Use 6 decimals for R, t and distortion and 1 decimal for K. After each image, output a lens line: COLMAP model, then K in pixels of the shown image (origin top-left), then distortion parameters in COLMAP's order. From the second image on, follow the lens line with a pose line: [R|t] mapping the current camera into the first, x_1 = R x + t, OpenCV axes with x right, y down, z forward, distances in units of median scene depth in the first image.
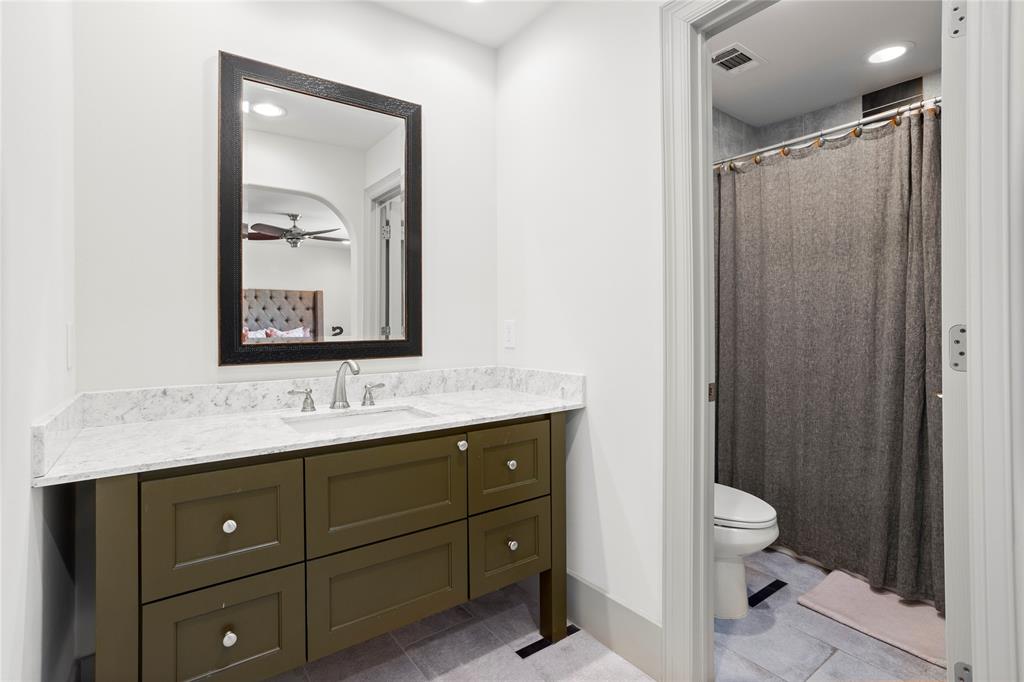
lens RADIAL K [[505.3, 0, 511.8], [0, 505.3, 334.0], [0, 0, 1]] dist [-0.039947, 0.025462]
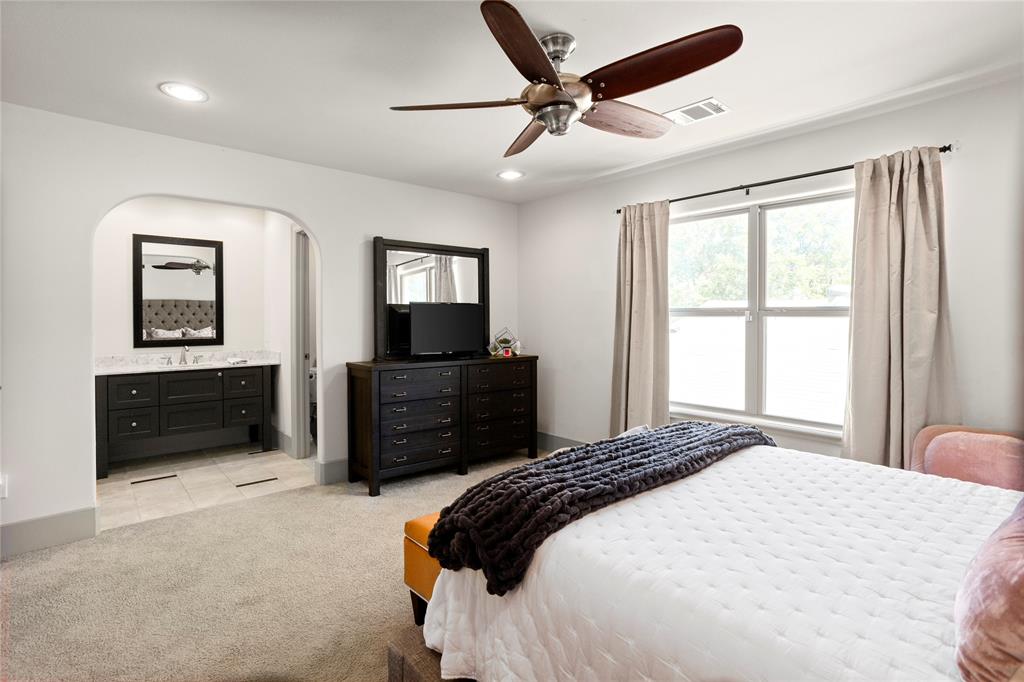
lens RADIAL K [[505.3, 0, 511.5], [0, 505.3, 334.8], [0, 0, 1]] dist [-0.039947, 0.025462]
pose [[0.996415, 0.000433, 0.084595, 1.010284], [-0.001450, 0.999927, 0.011960, -0.036674], [-0.084584, -0.012040, 0.996344, -1.535893]]
